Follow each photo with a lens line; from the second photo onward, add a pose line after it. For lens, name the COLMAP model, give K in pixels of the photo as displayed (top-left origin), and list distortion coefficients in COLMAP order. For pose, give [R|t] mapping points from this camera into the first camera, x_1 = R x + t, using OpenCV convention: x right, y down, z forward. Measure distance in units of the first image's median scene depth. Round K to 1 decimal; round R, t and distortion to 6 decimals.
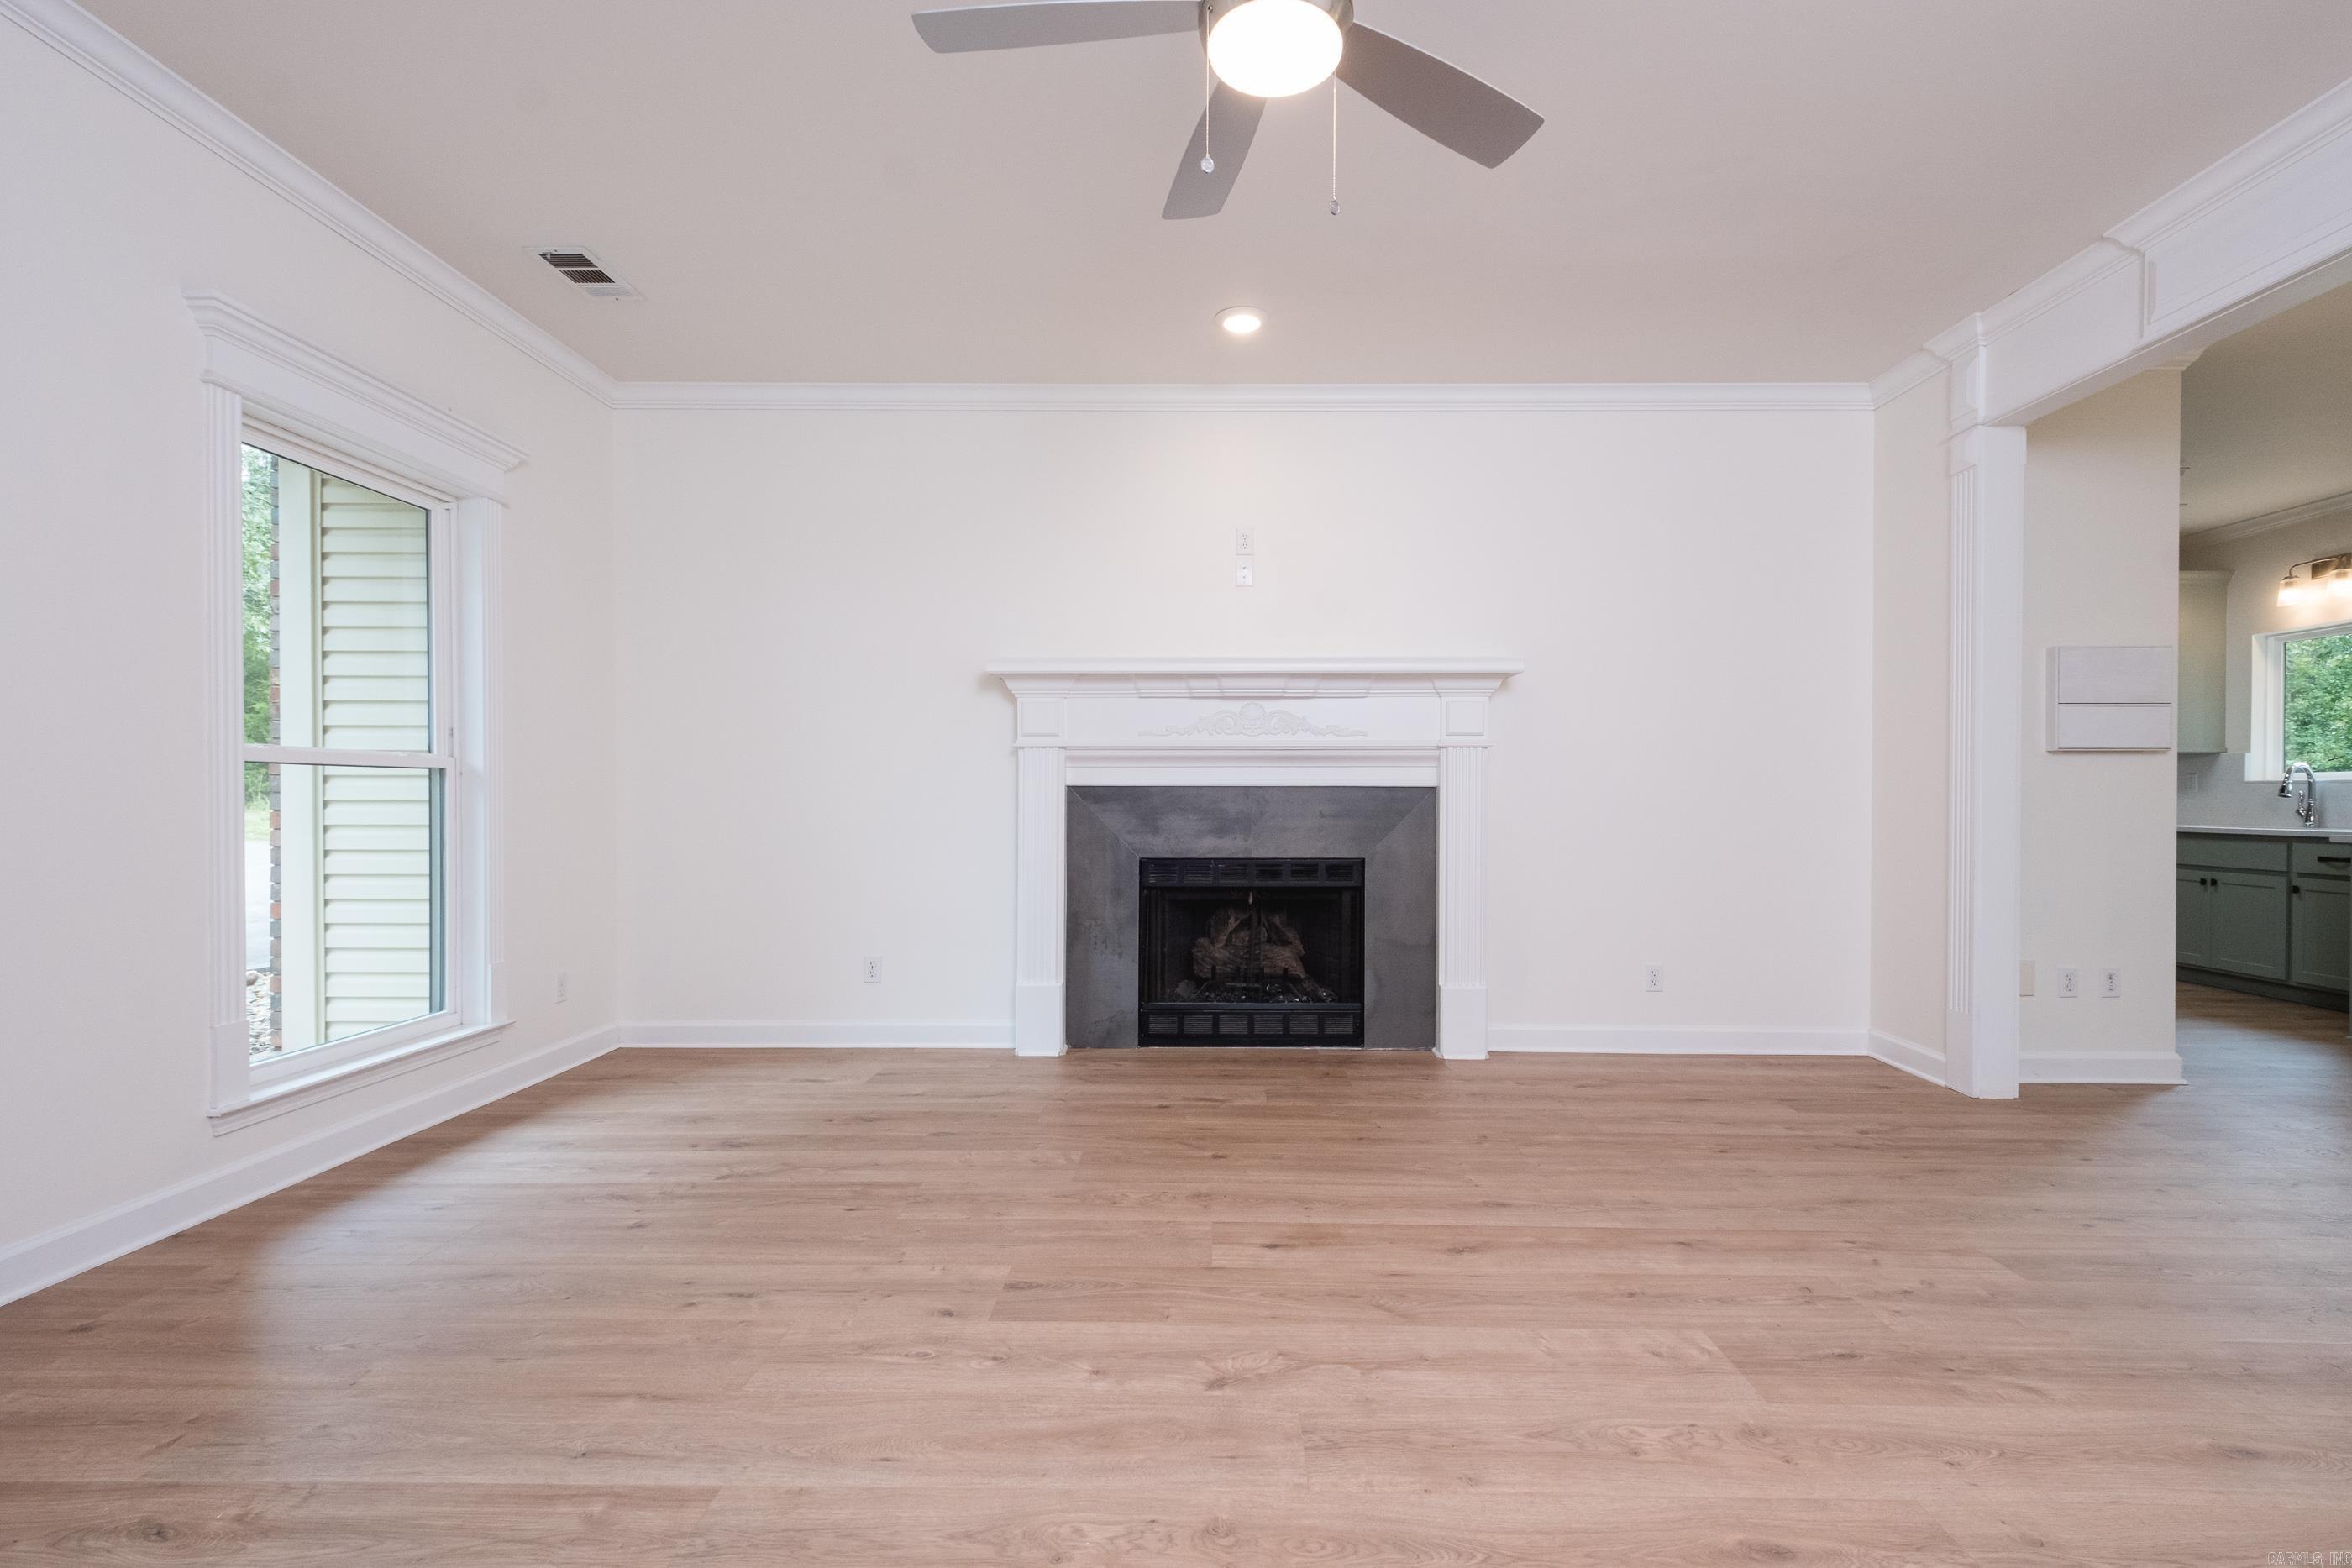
lens RADIAL K [[1055.6, 0, 1219.3], [0, 1055.6, 803.4], [0, 0, 1]] dist [0.007592, -0.005137]
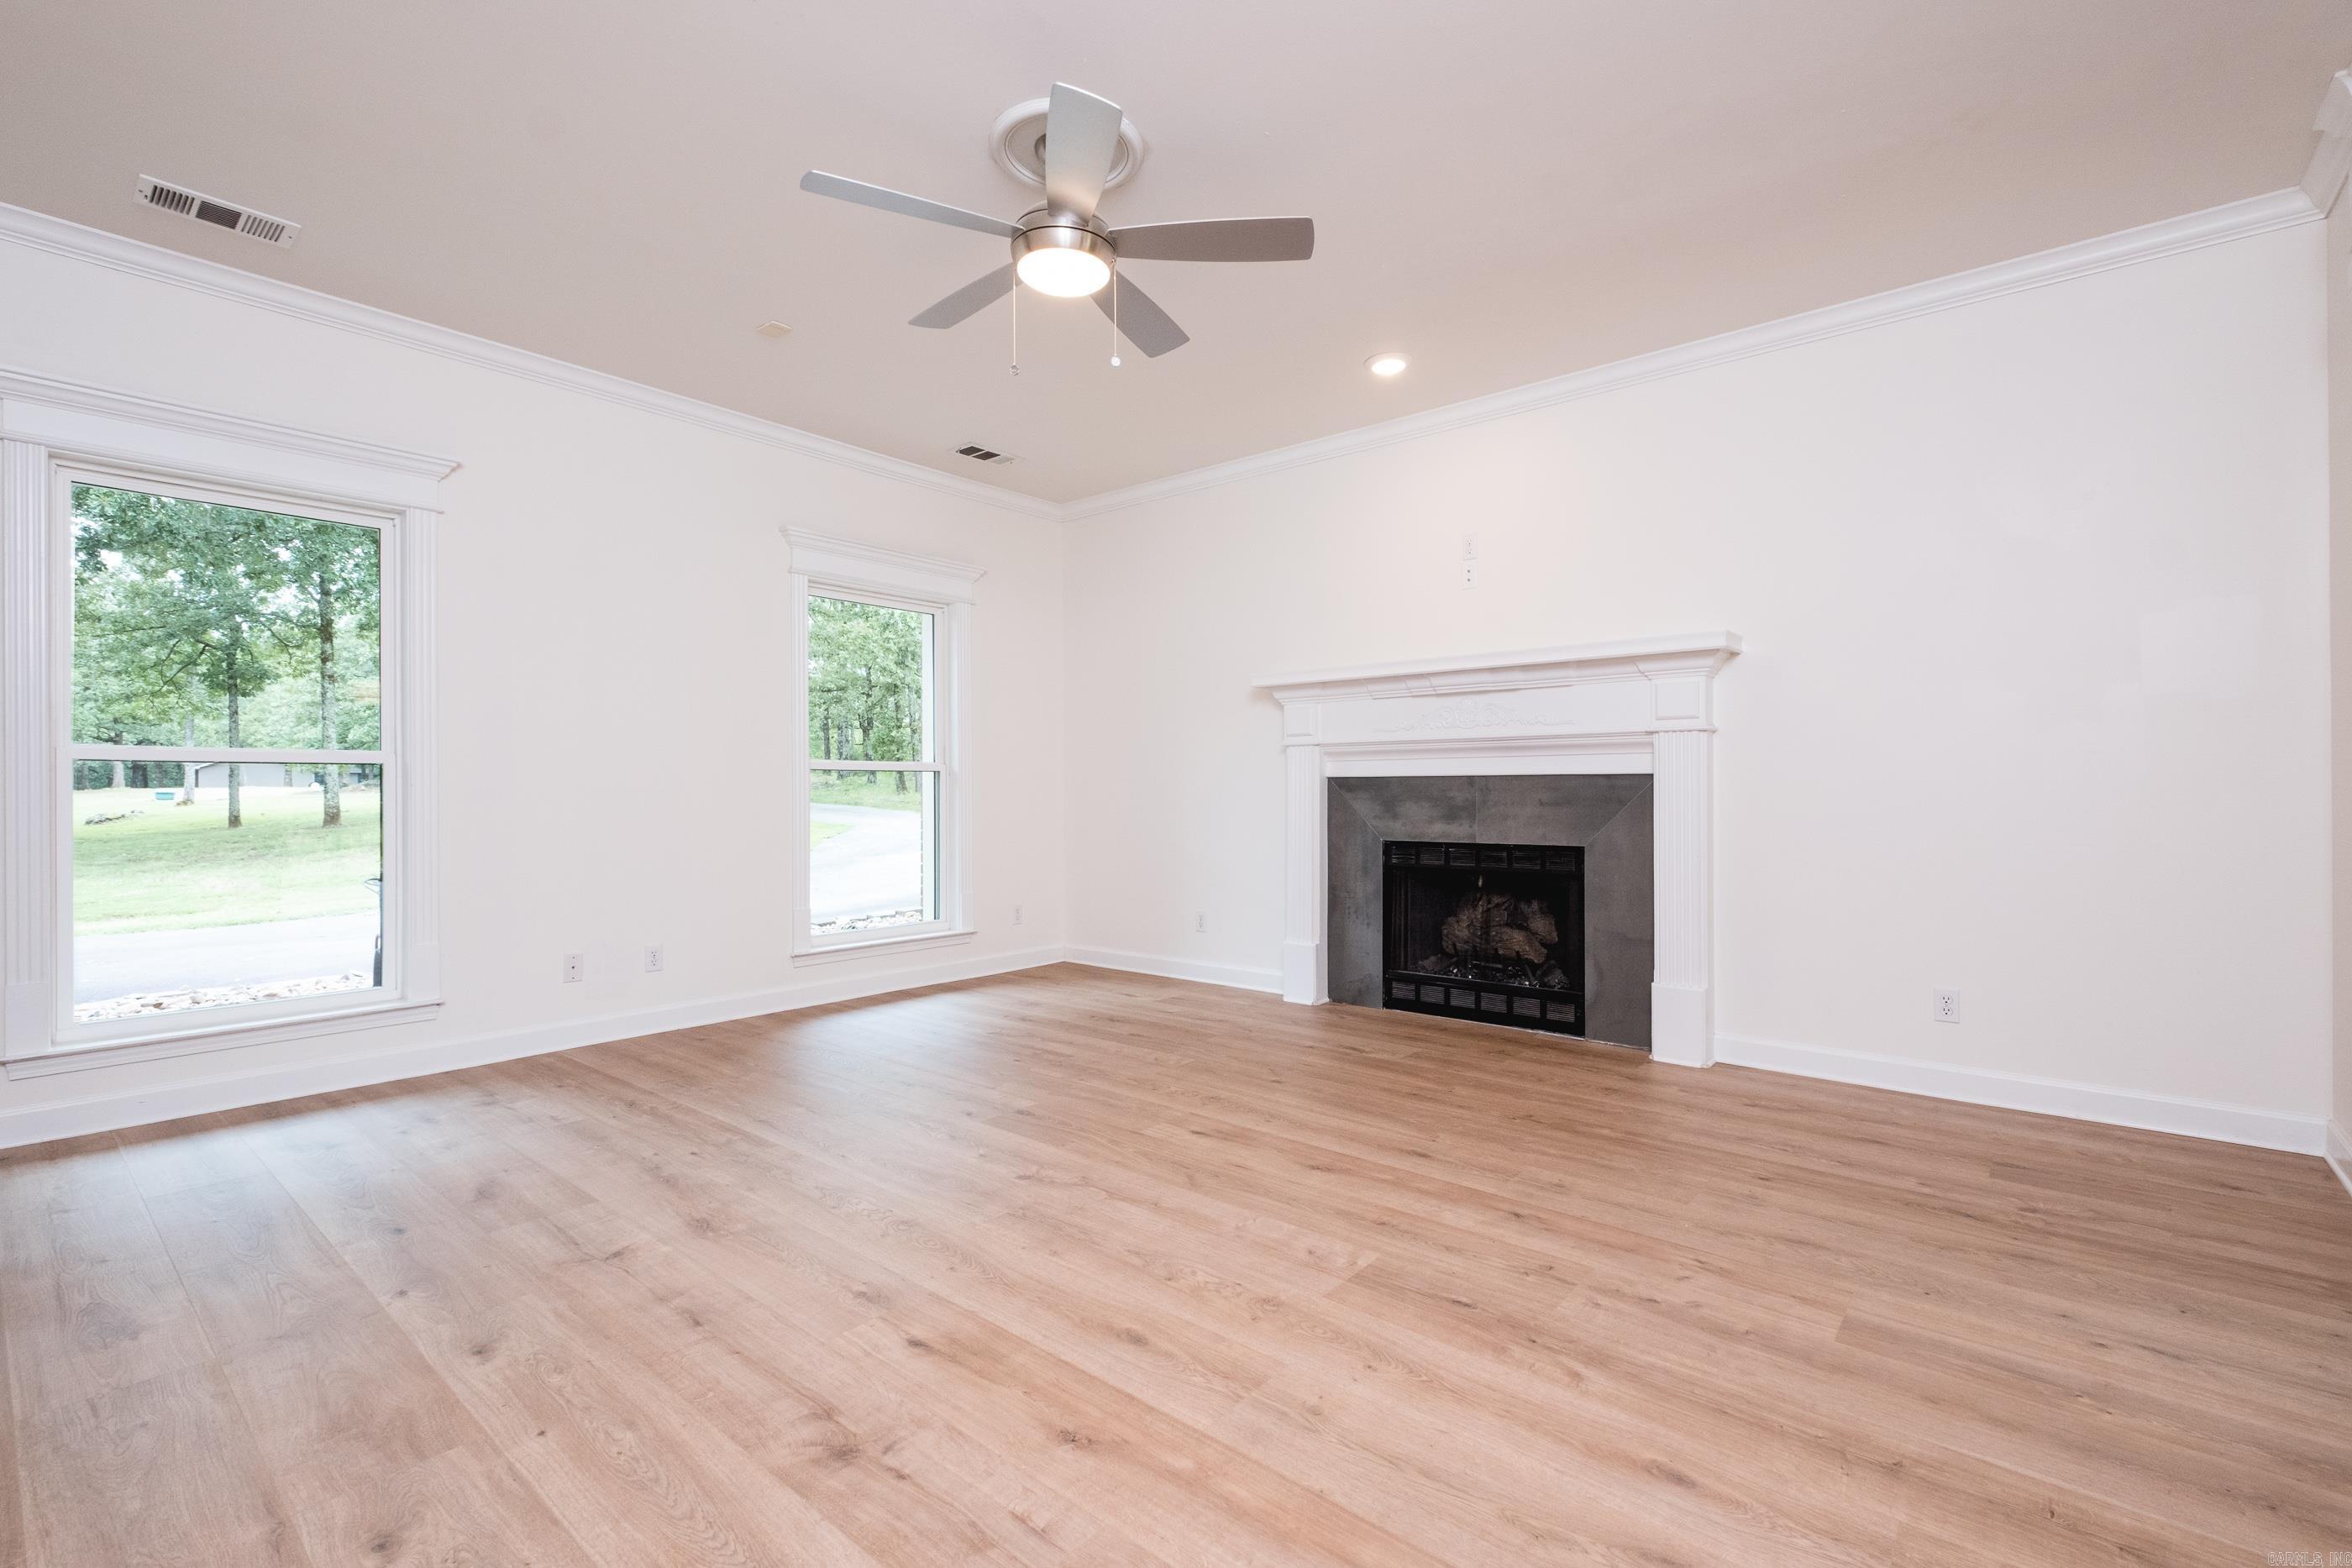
lens RADIAL K [[1048.6, 0, 1176.0], [0, 1048.6, 784.0], [0, 0, 1]] dist [0.011831, -0.009103]
pose [[0.766203, -0.007051, -0.642559, 0.534729], [0.000132, 0.999941, -0.010816, 0.003985], [0.642598, 0.008203, 0.766160, -0.002710]]
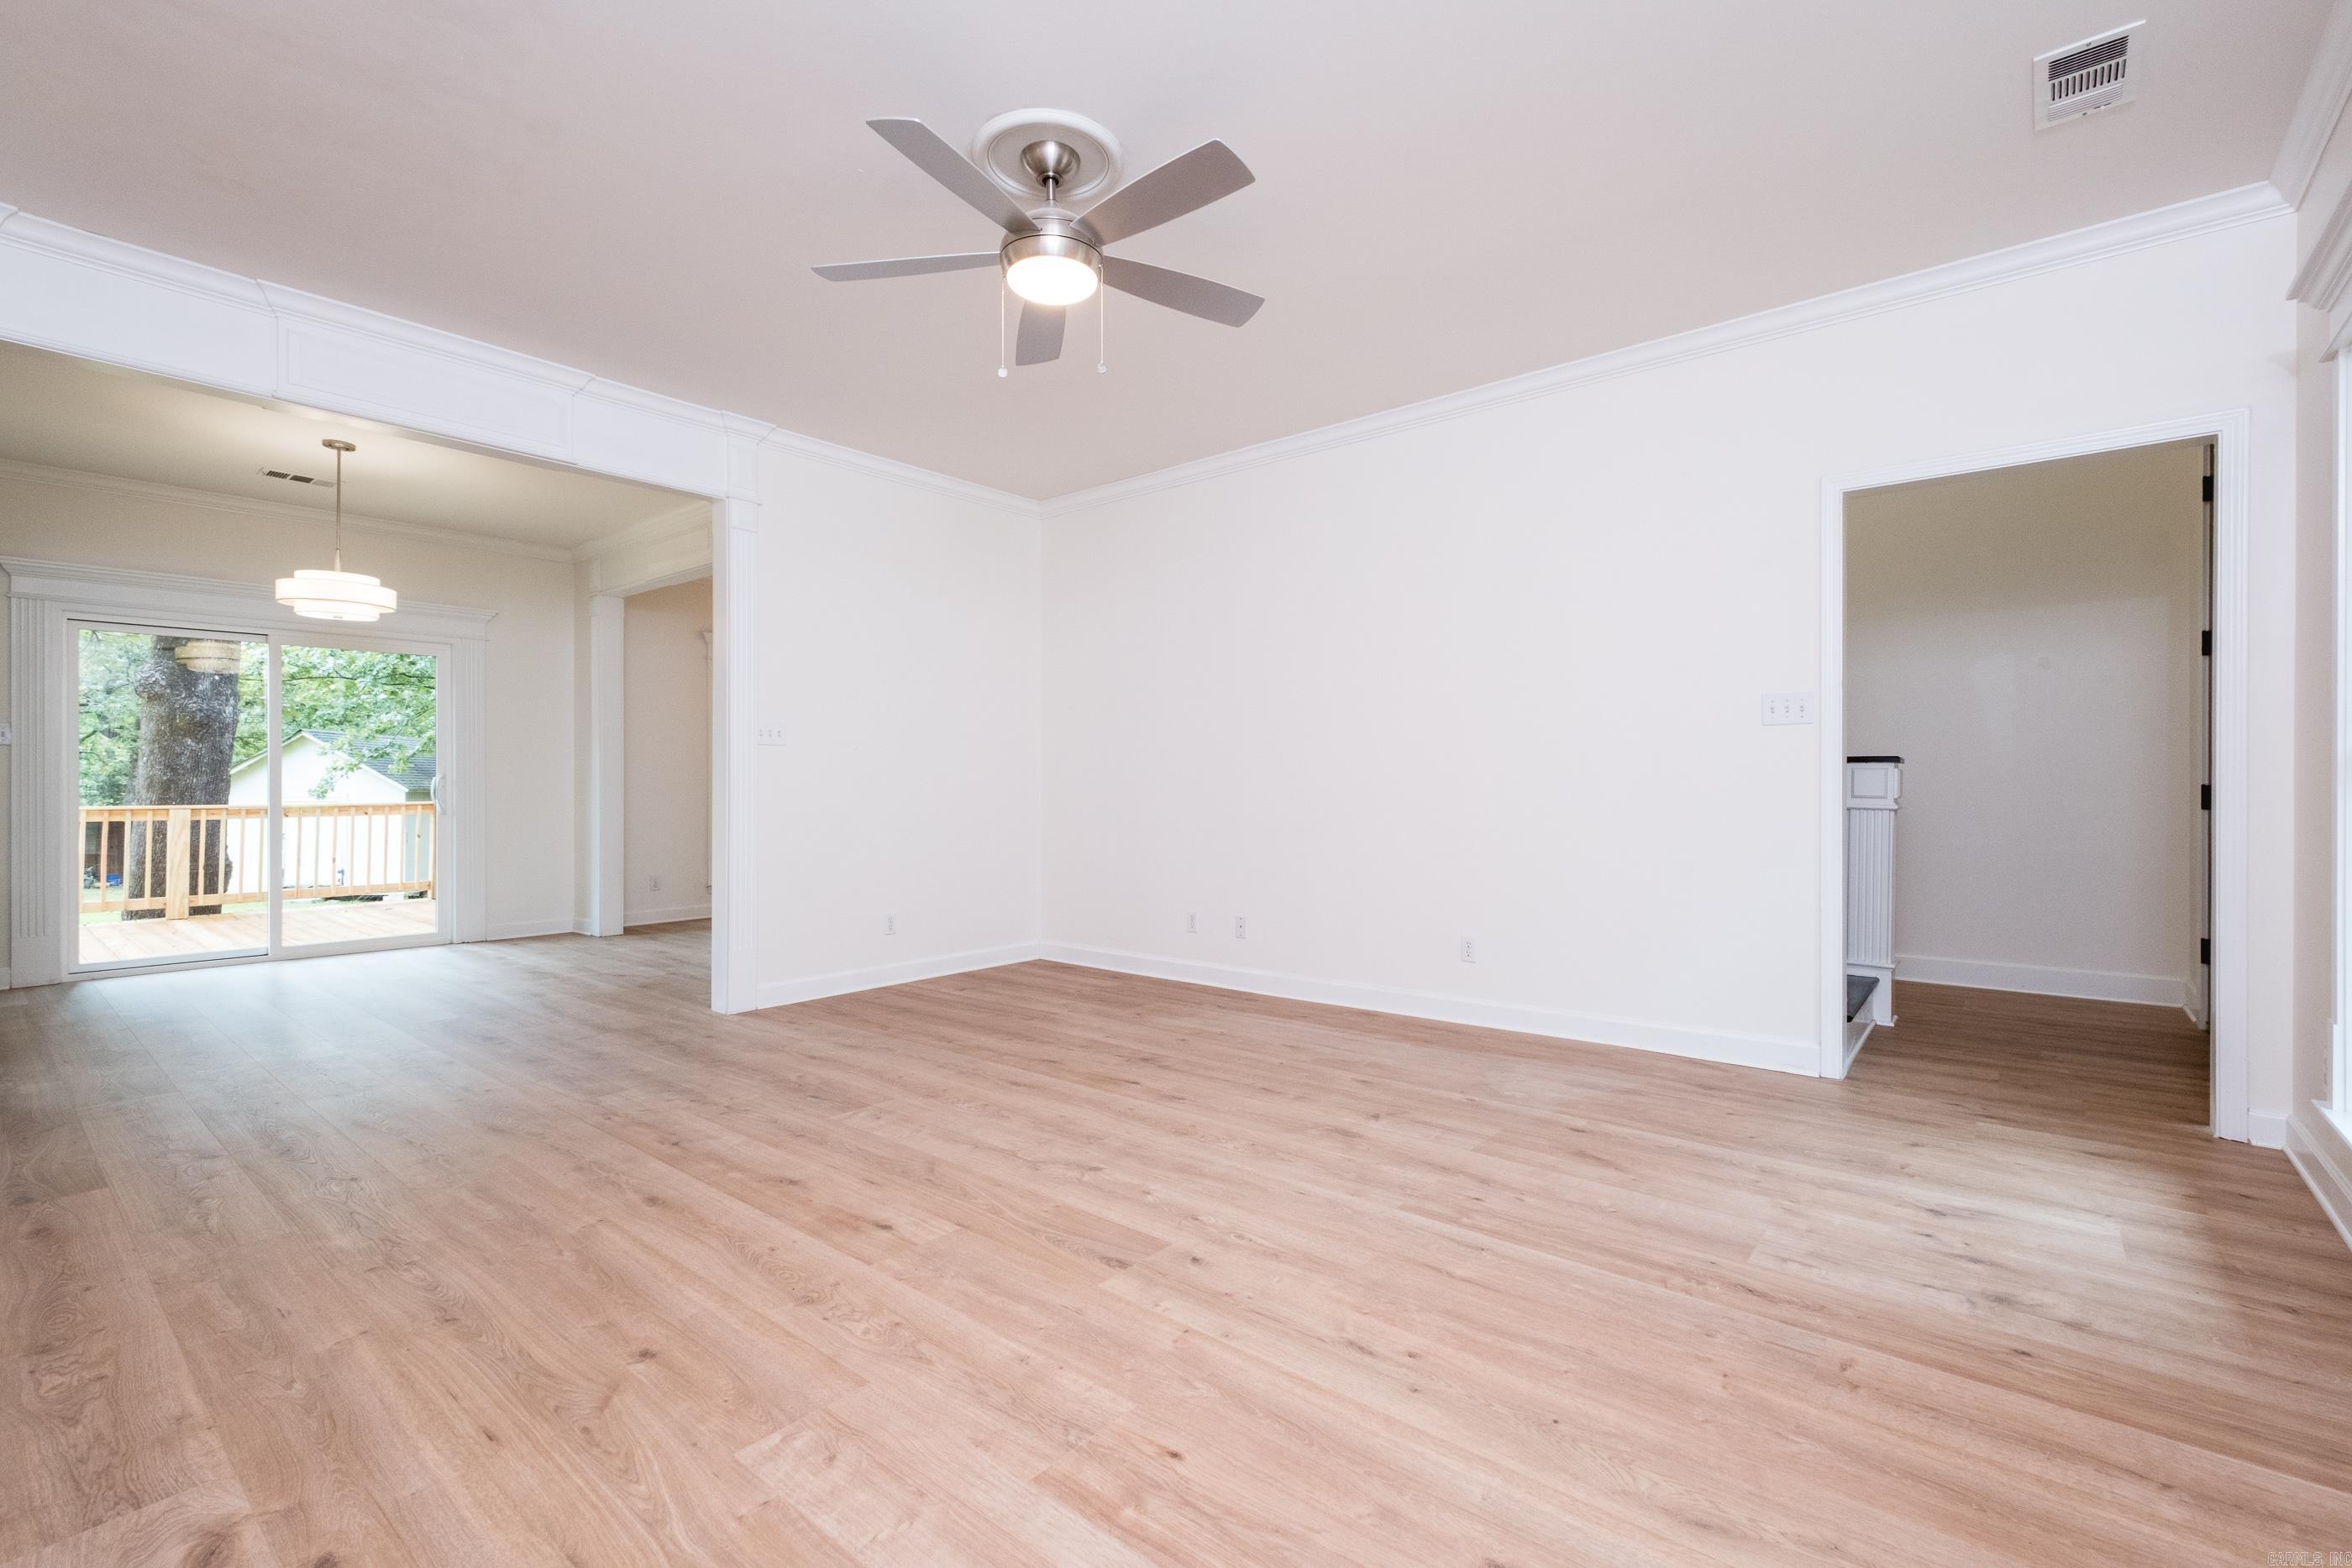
lens RADIAL K [[1048.6, 0, 1176.0], [0, 1048.6, 784.0], [0, 0, 1]] dist [0.011831, -0.009103]
pose [[-0.774023, -0.002944, 0.633151, -0.498263], [0.003591, 0.999953, 0.009039, -0.007815], [-0.633148, 0.009270, -0.773975, 0.995765]]
